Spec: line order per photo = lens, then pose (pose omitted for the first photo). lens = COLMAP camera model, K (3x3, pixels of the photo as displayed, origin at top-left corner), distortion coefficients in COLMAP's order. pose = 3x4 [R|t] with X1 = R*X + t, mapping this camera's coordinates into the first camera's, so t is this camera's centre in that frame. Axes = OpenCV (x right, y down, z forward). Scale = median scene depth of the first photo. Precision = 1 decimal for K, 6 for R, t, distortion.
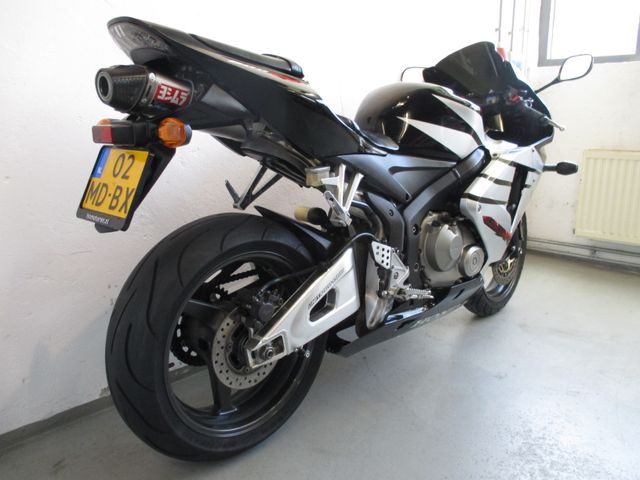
lens RADIAL K [[534.4, 0, 320.0], [0, 534.4, 240.0], [0, 0, 1]] dist [-0.020692, -0.005844]
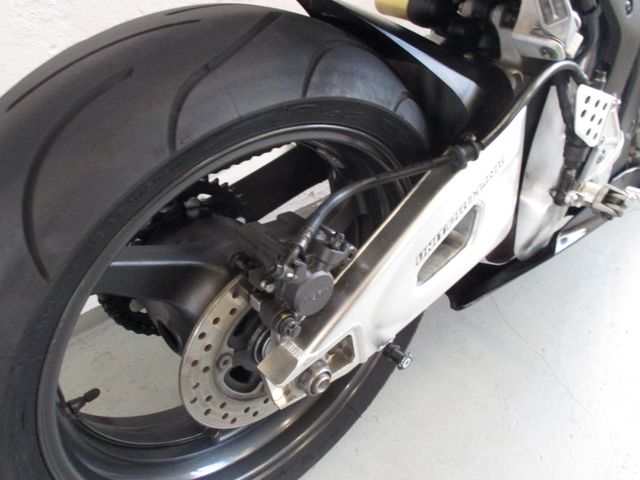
lens RADIAL K [[534.4, 0, 320.0], [0, 534.4, 240.0], [0, 0, 1]] dist [-0.020692, -0.005844]
pose [[0.997358, 0.040964, -0.059993, -0.073157], [-0.014017, 0.918848, 0.394362, -0.048747], [0.071279, -0.392480, 0.916995, 0.647305]]
